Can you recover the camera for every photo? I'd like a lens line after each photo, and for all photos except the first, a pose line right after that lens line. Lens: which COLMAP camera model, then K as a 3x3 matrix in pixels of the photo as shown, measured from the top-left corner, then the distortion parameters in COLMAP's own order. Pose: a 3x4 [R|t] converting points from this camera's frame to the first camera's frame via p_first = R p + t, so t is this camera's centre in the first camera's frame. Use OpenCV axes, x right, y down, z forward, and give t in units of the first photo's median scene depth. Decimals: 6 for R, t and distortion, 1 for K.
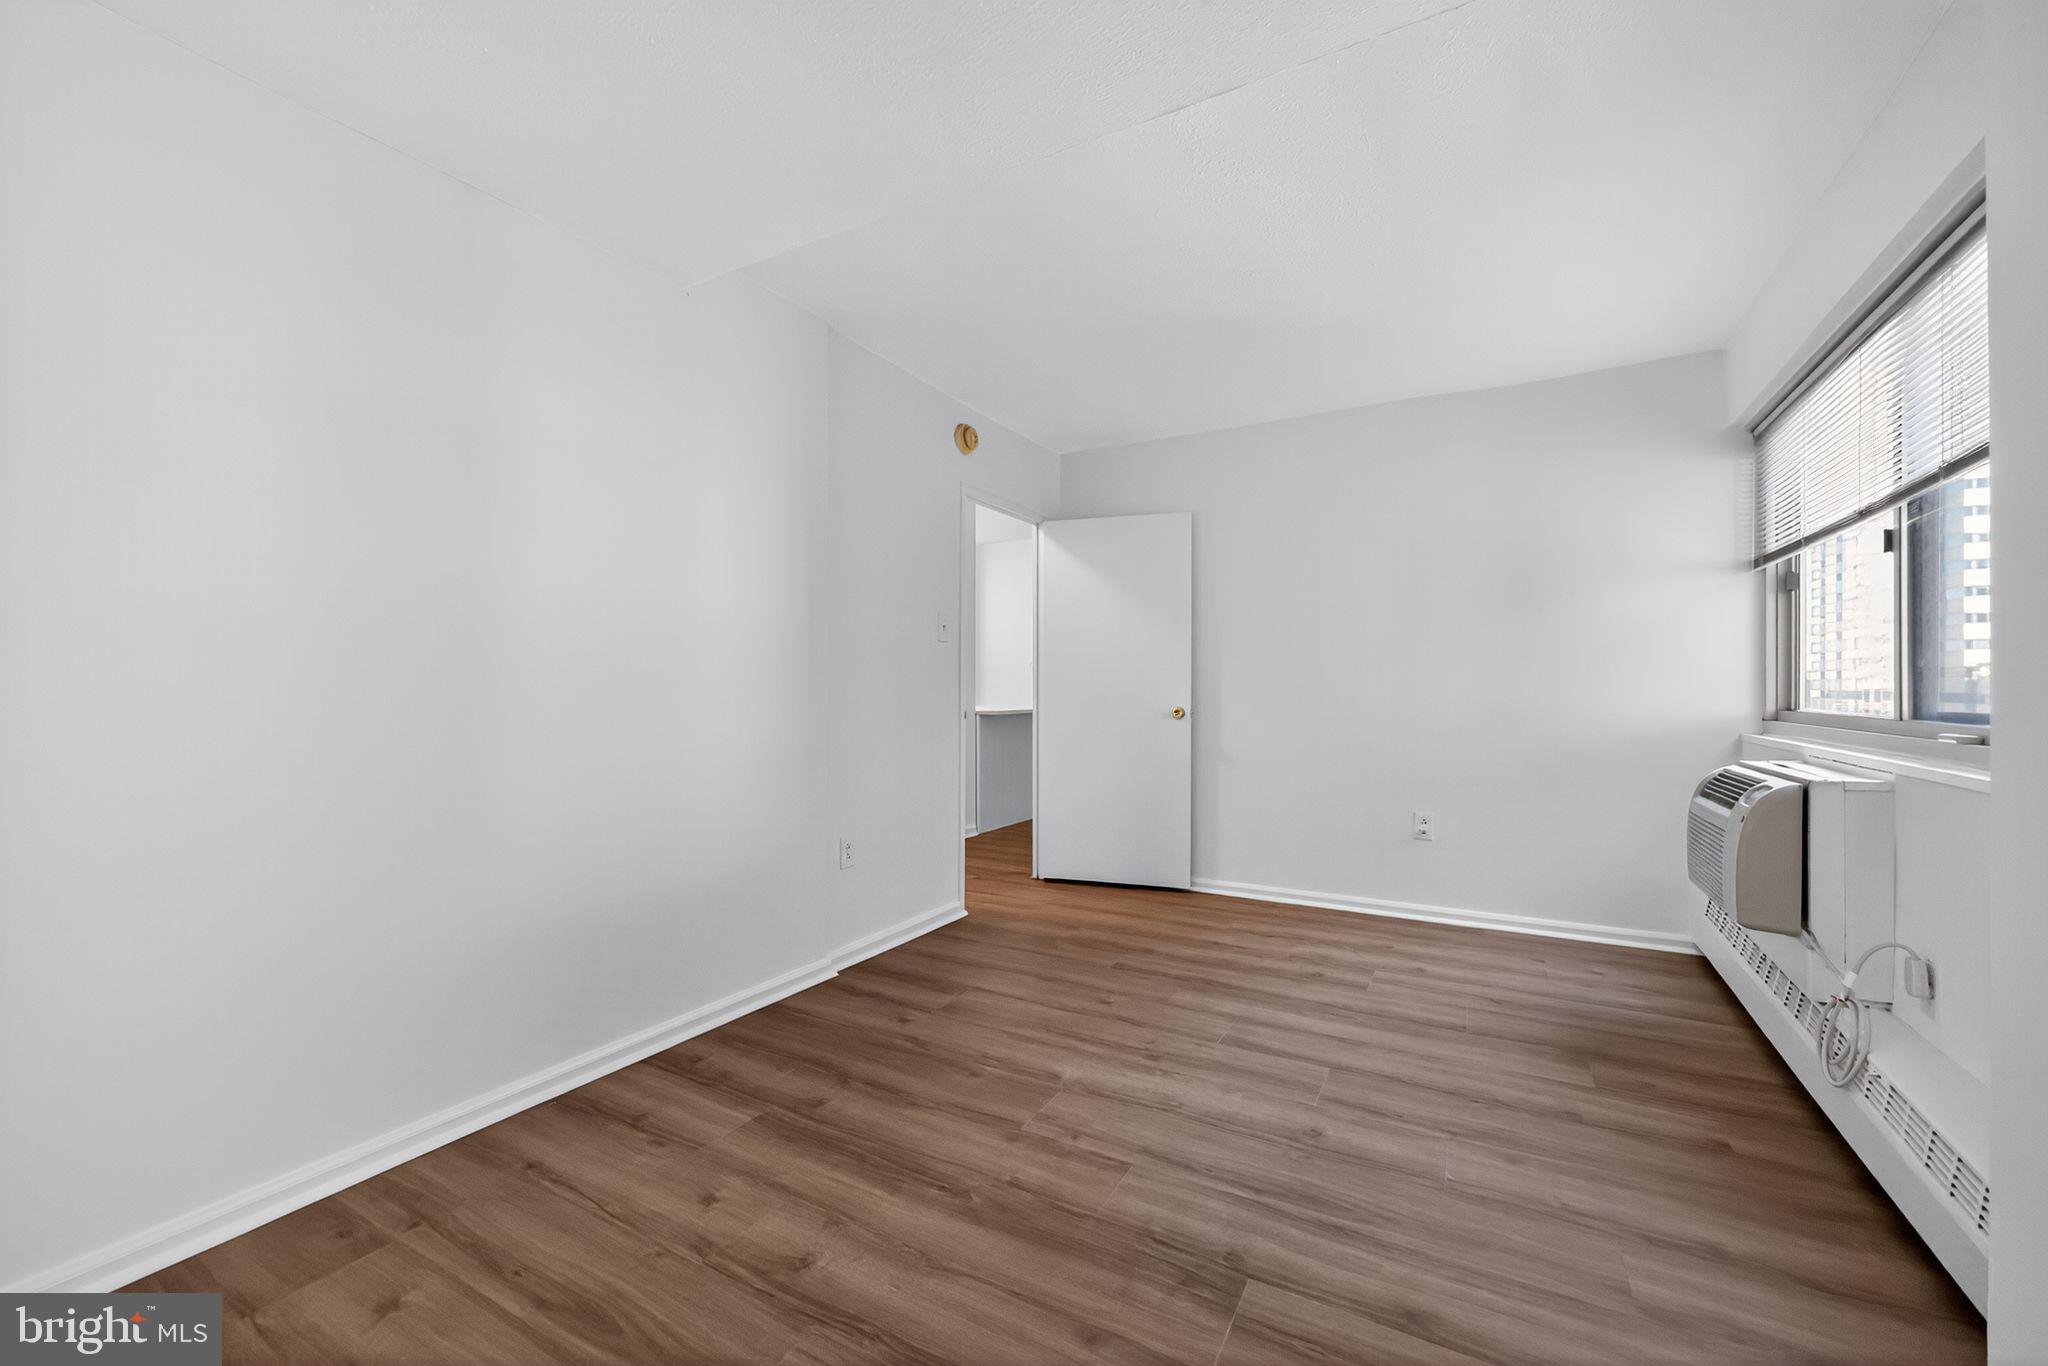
lens RADIAL K [[824.2, 0, 1009.6], [0, 824.2, 687.1], [0, 0, 1]] dist [-0.000029, -0.000032]
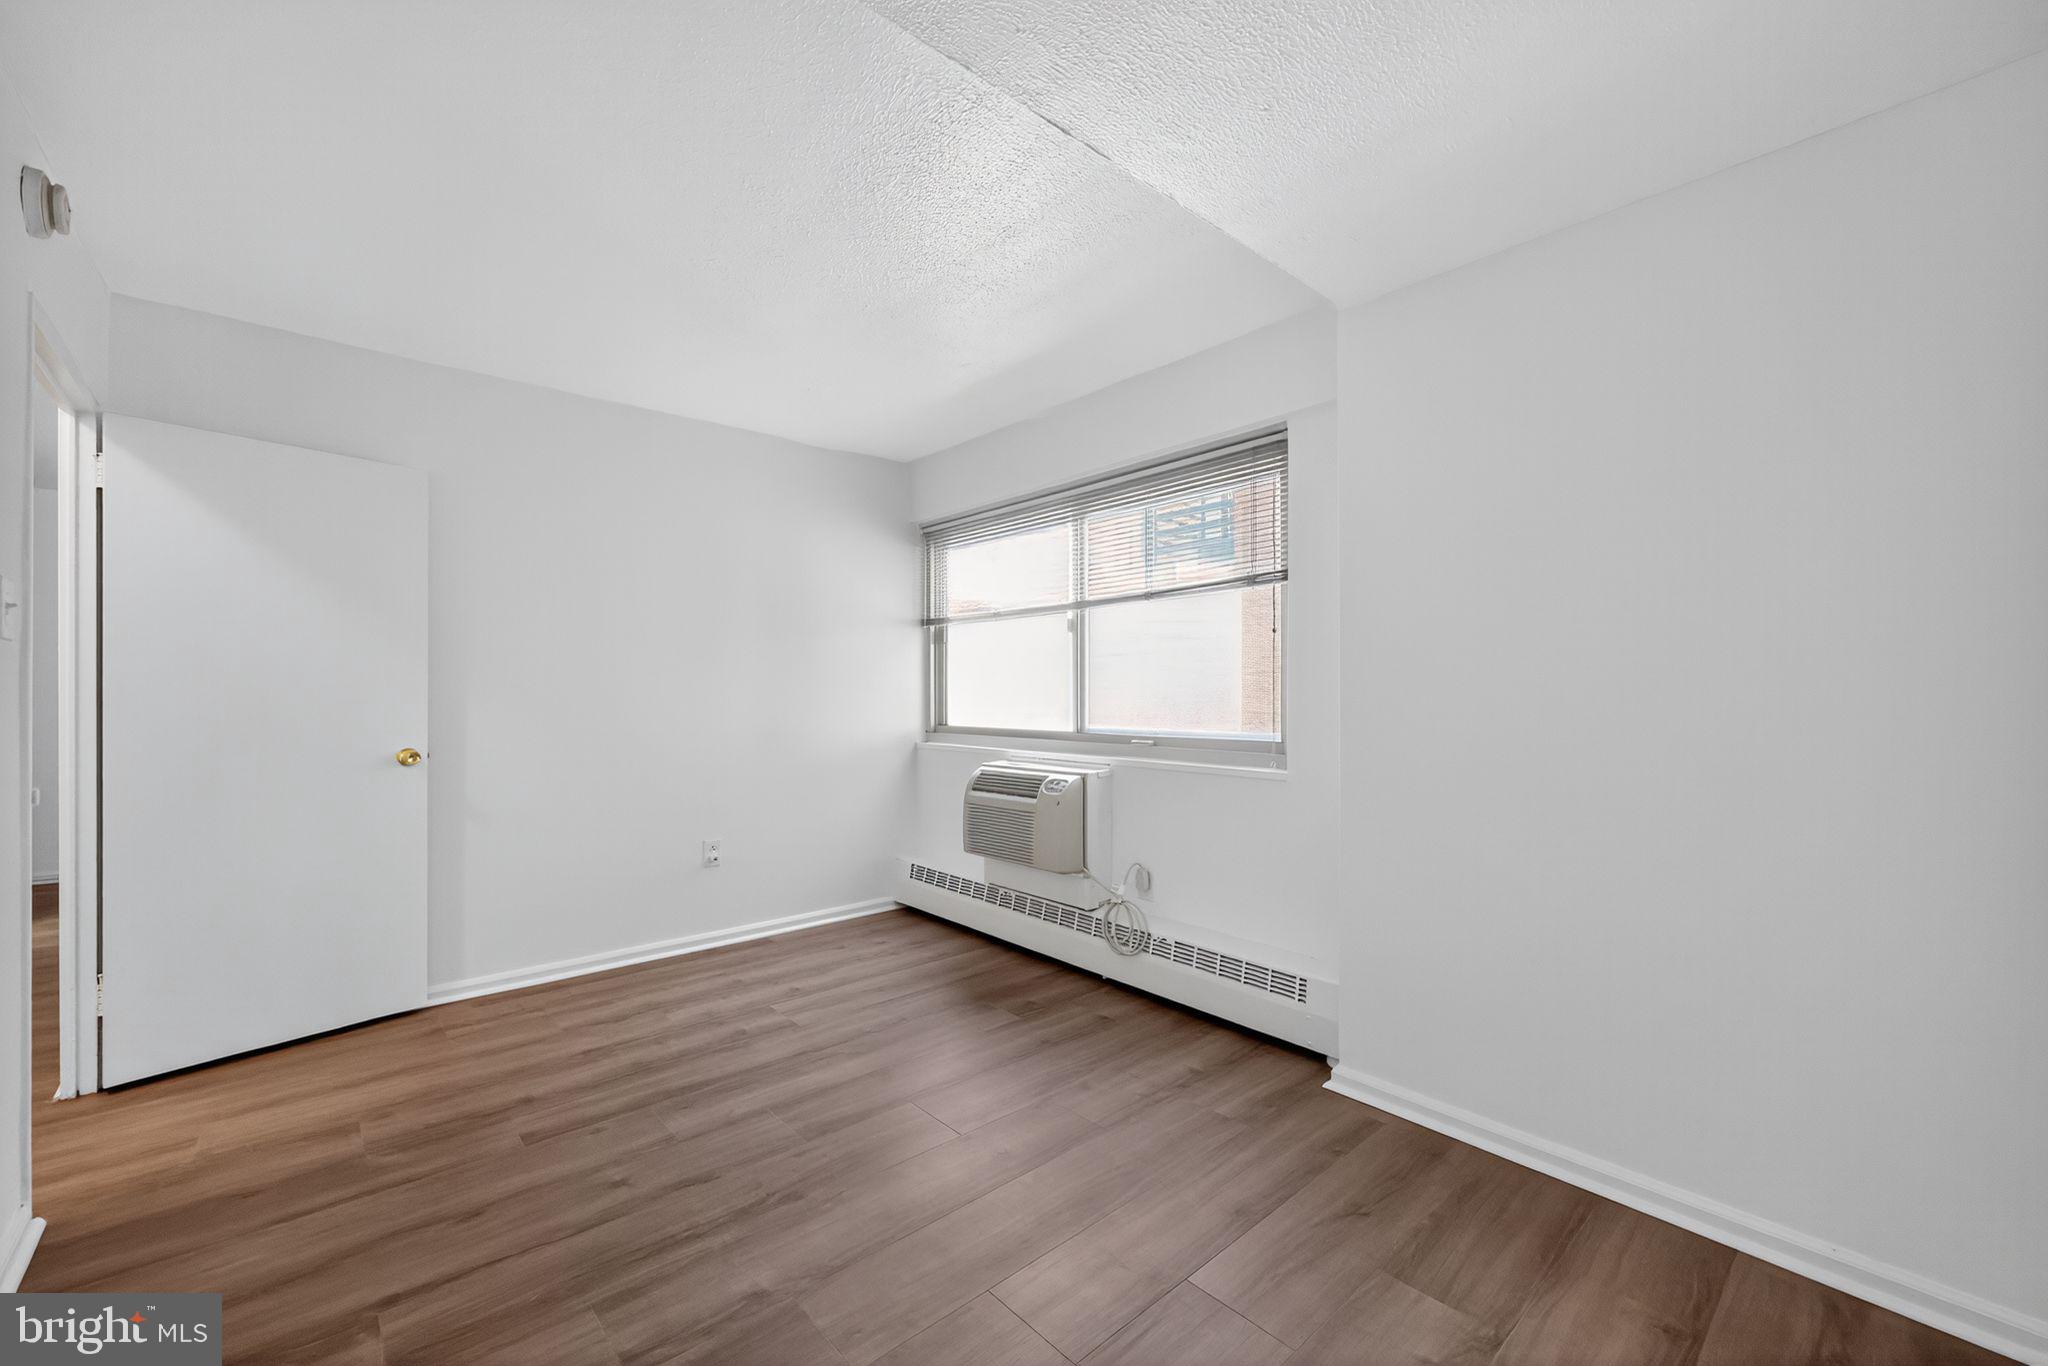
lens RADIAL K [[817.0, 0, 1018.0], [0, 817.0, 687.1], [0, 0, 1]] dist [0.002279, 0.000160]
pose [[0.316012, 0.006836, 0.948731, -0.437985], [-0.001613, 0.999976, -0.006668, -0.034146], [-0.948754, 0.000577, 0.316016, 0.461572]]
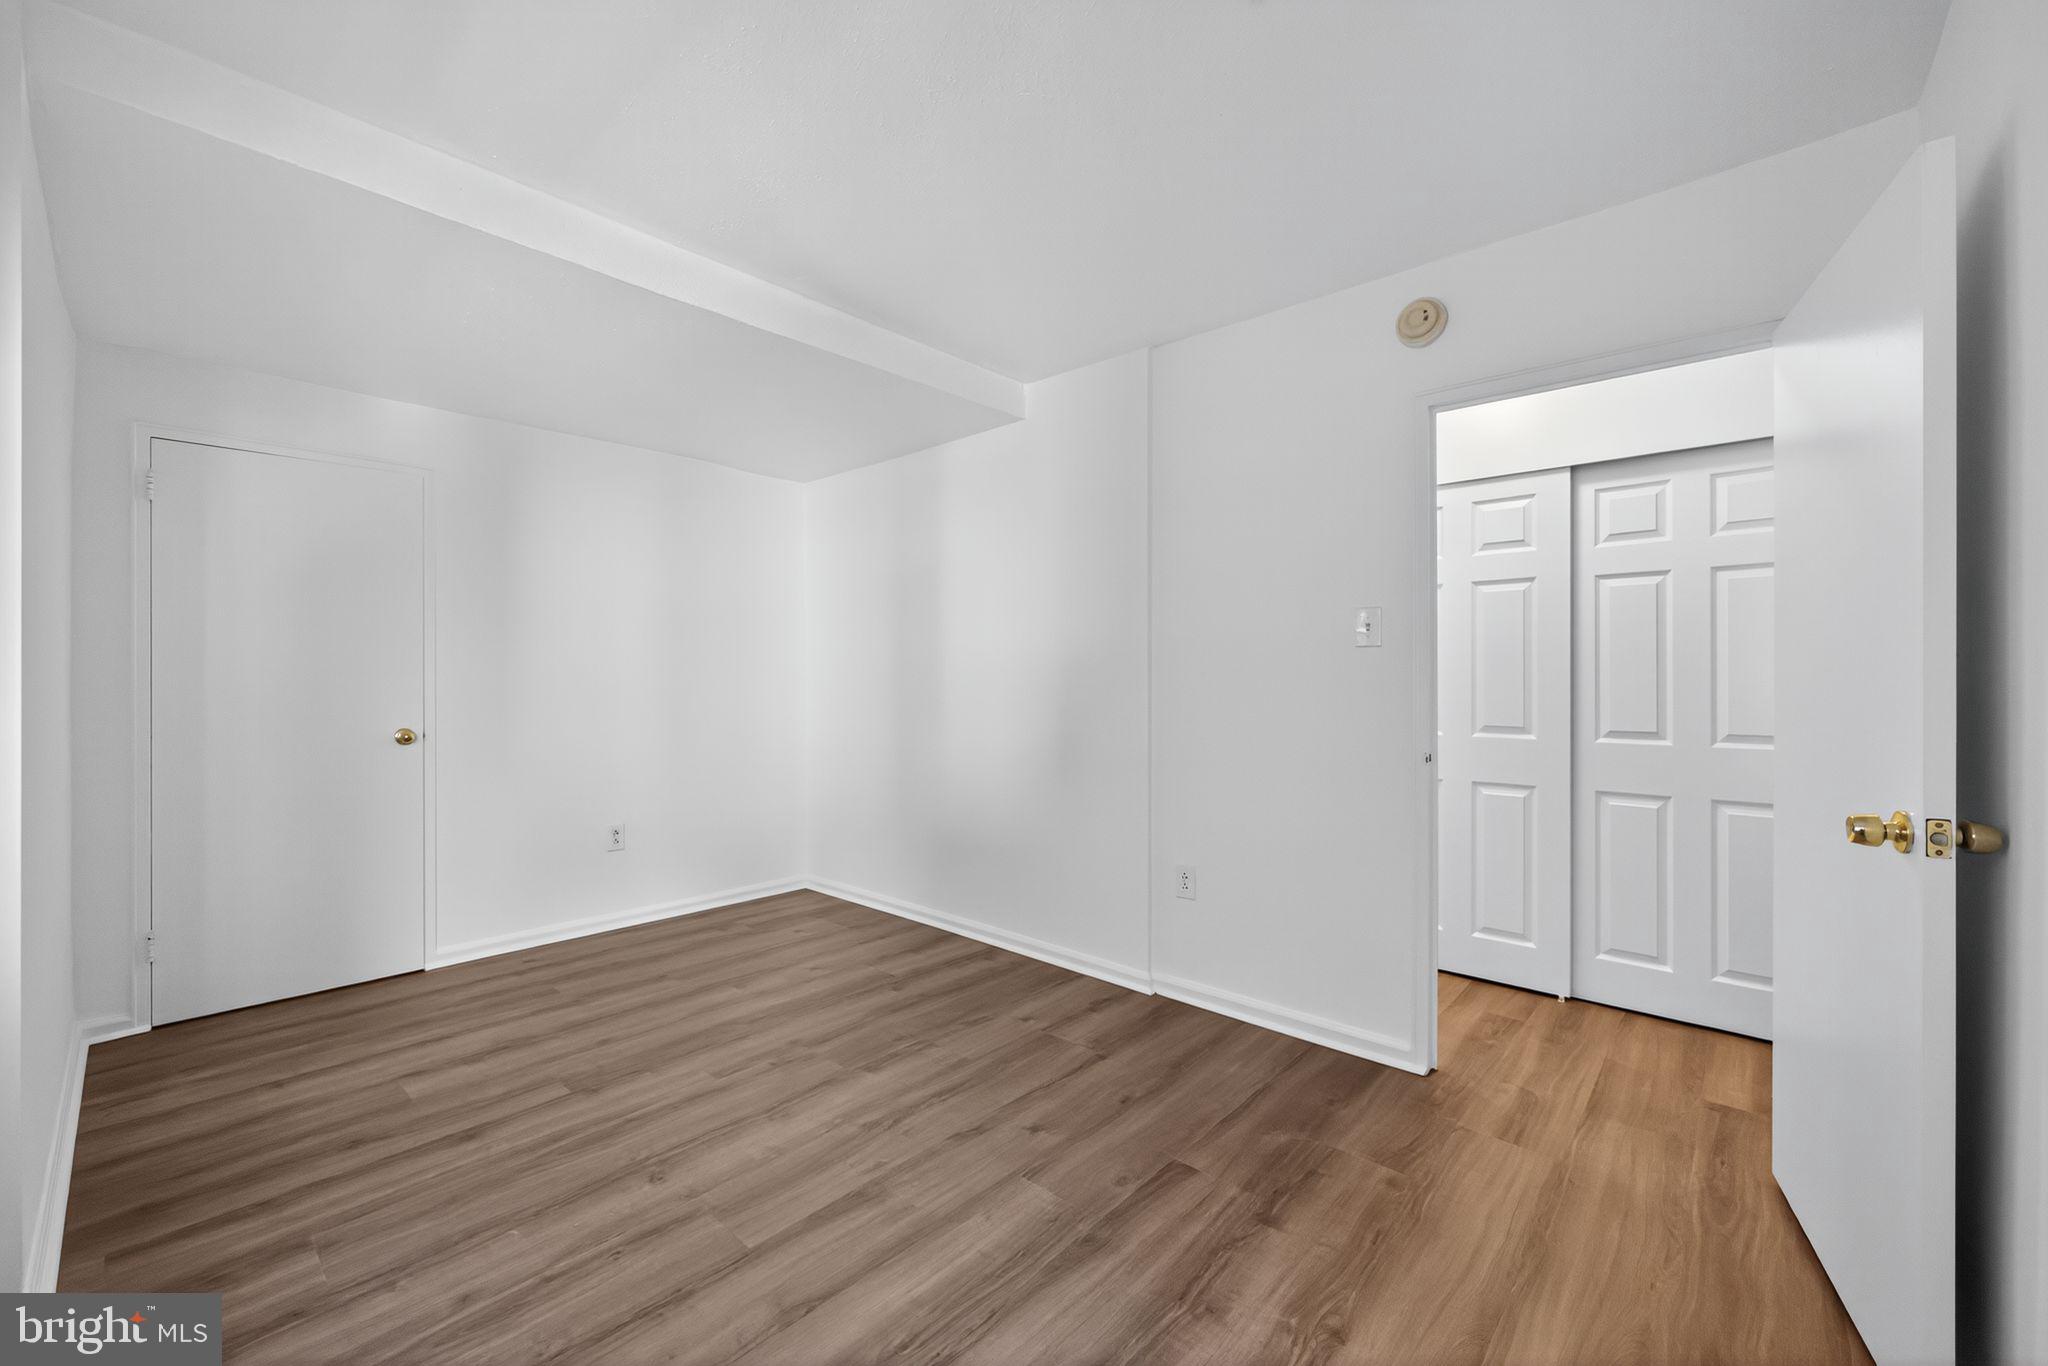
lens RADIAL K [[817.0, 0, 1018.0], [0, 817.0, 687.1], [0, 0, 1]] dist [0.002279, 0.000160]
pose [[-0.209865, 0.008094, -0.977697, 0.870050], [0.000697, 0.999967, 0.008129, -0.036226], [0.977730, 0.001024, -0.209864, 1.150304]]
